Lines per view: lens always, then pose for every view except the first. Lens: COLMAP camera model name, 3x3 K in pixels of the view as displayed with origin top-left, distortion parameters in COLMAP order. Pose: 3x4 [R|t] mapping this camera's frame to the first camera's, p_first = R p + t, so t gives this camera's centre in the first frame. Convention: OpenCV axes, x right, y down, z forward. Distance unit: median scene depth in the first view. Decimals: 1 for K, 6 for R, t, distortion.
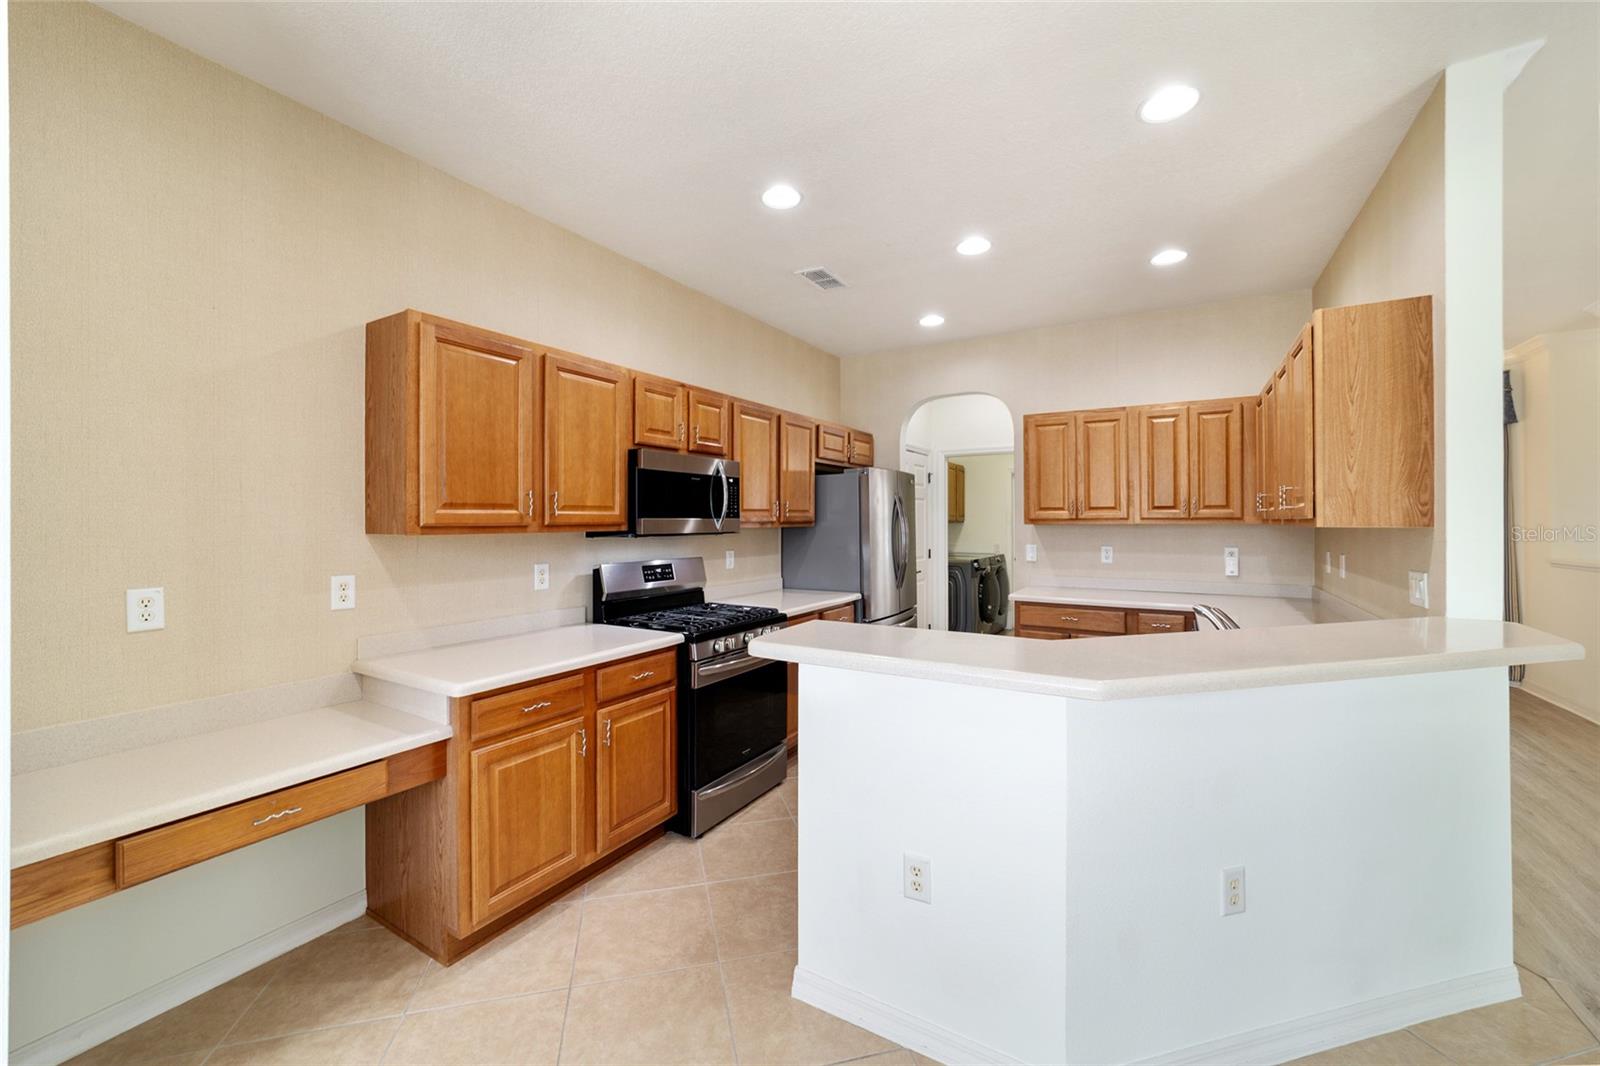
lens RADIAL K [[626.0, 0, 804.6], [0, 626.0, 519.5], [0, 0, 1]] dist [-0.016926, 0.004458]
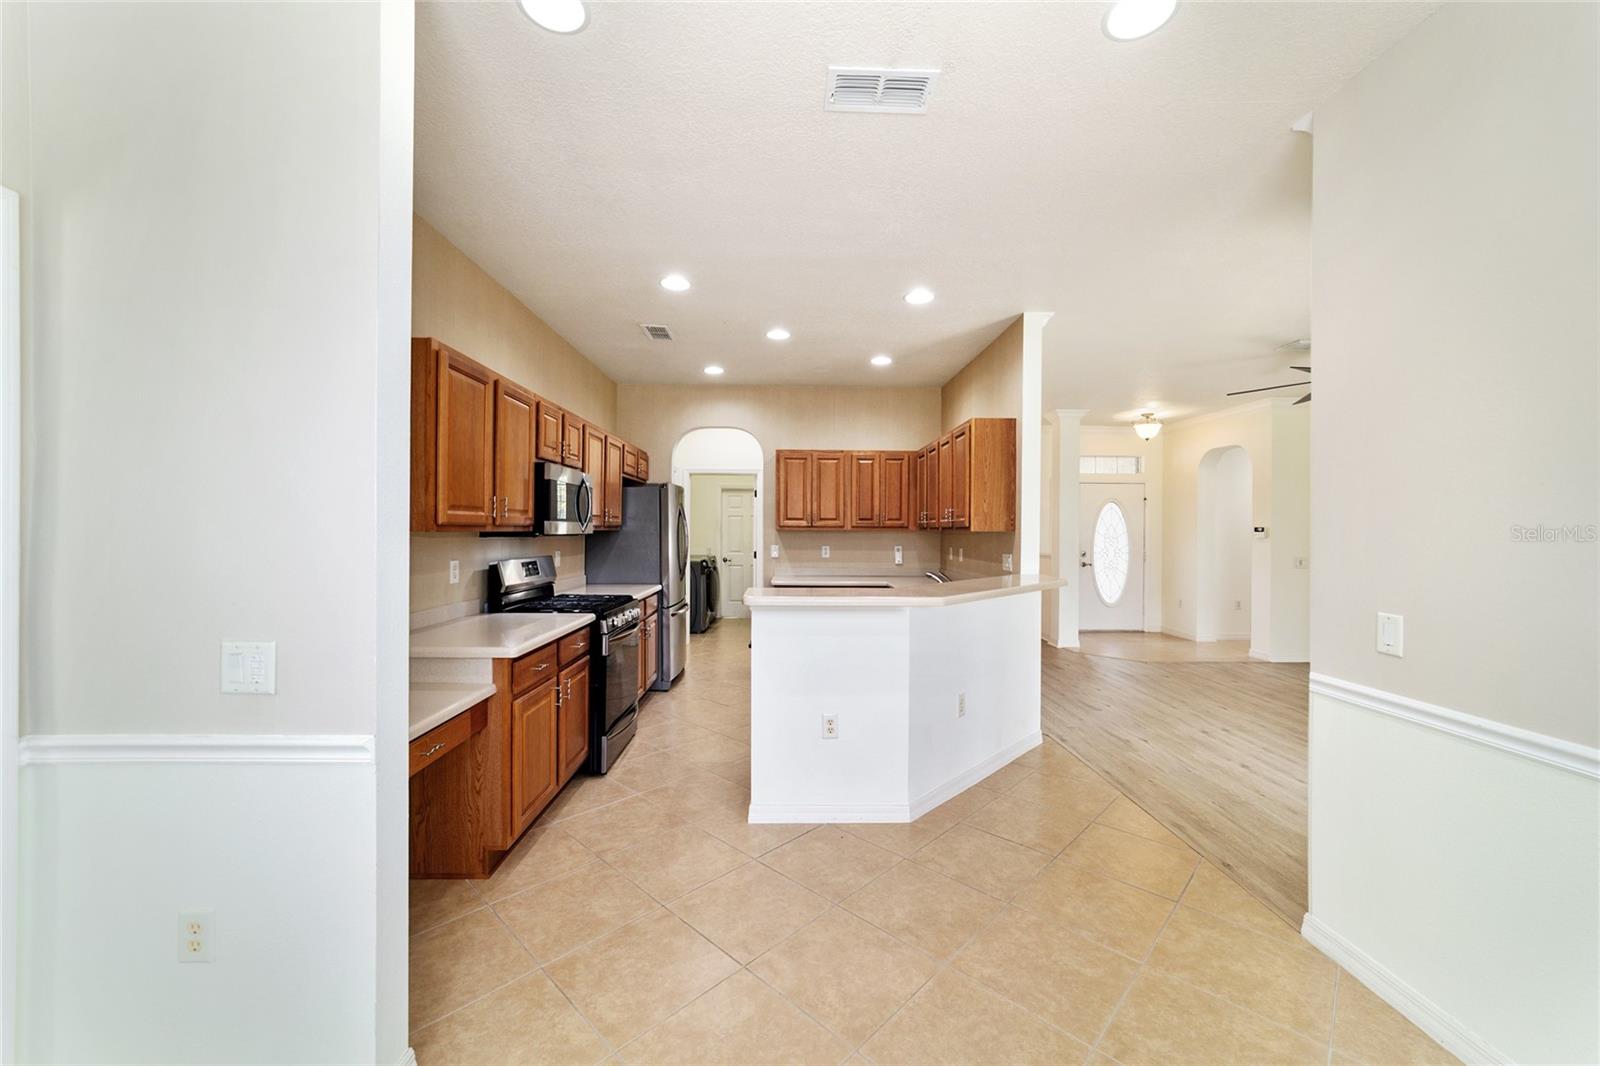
lens RADIAL K [[626.0, 0, 798.4], [0, 626.0, 532.2], [0, 0, 1]] dist [-0.016926, 0.004458]
pose [[0.845742, 0.006133, 0.533556, -0.518193], [-0.009525, 0.999948, 0.003603, 0.011189], [-0.533507, -0.008129, 0.845757, -0.276771]]
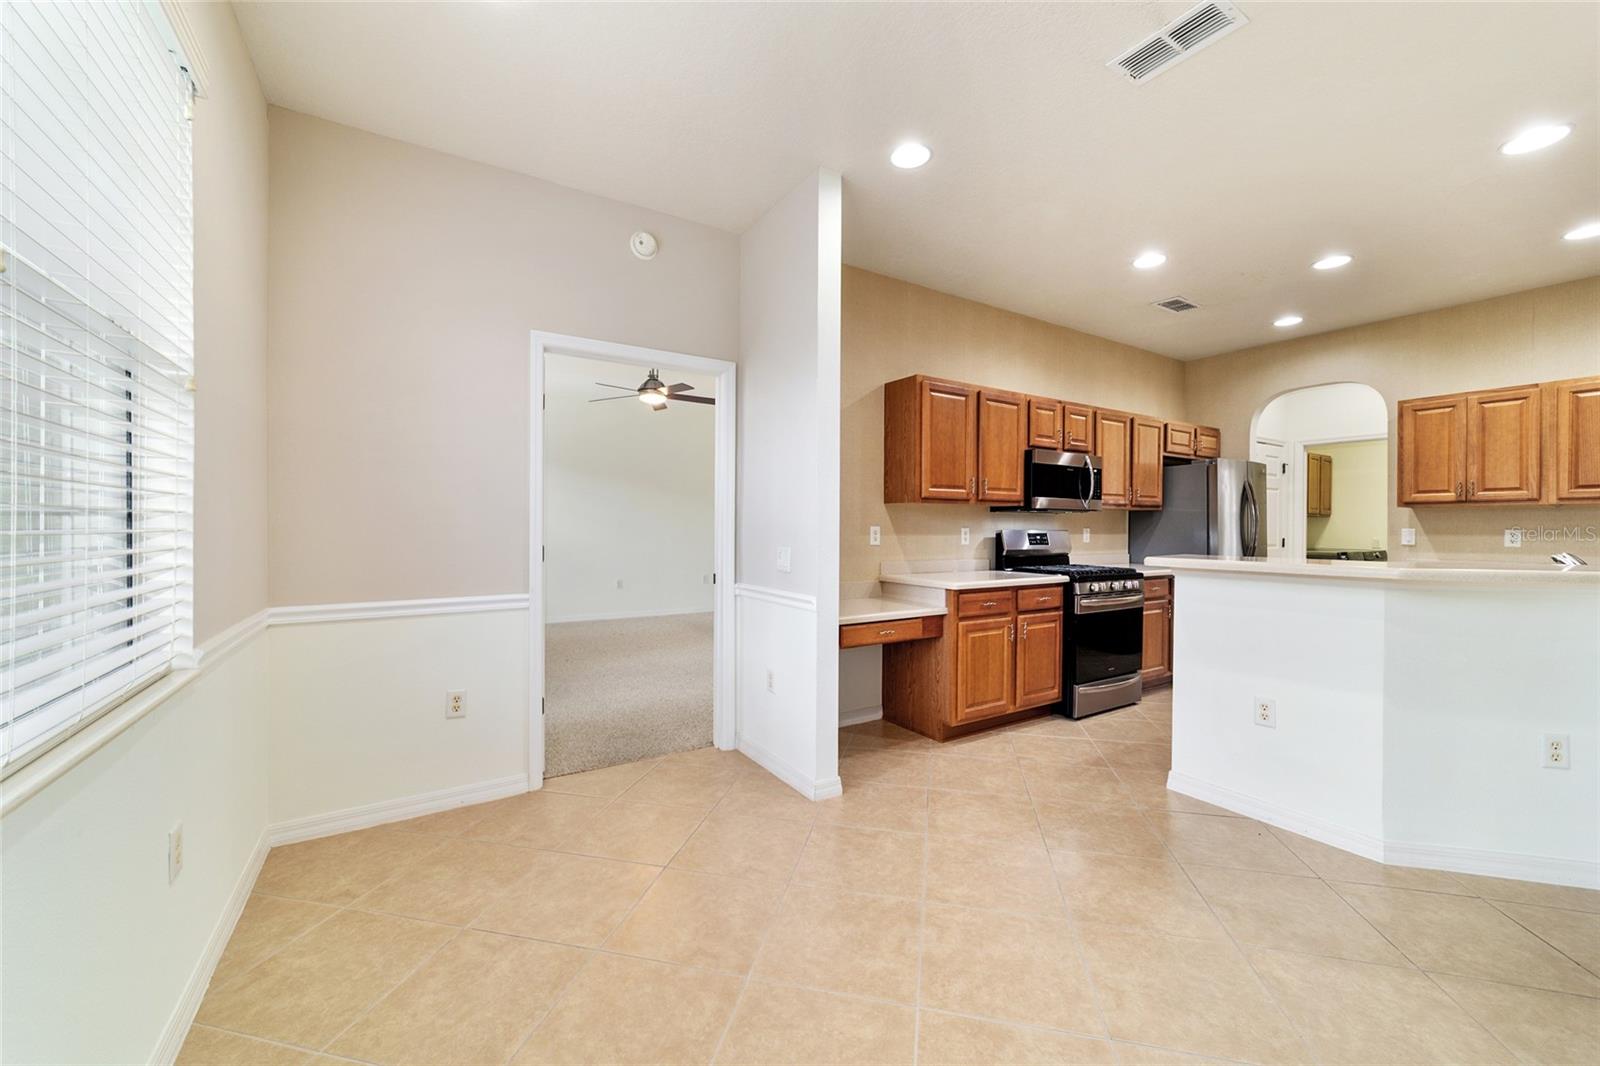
lens RADIAL K [[626.0, 0, 786.9], [0, 626.0, 530.1], [0, 0, 1]] dist [-0.016926, 0.004458]
pose [[0.885619, 0.011707, -0.464266, -0.103193], [-0.008432, 0.999923, 0.009130, 0.069209], [0.464337, -0.004171, 0.885649, -0.576808]]
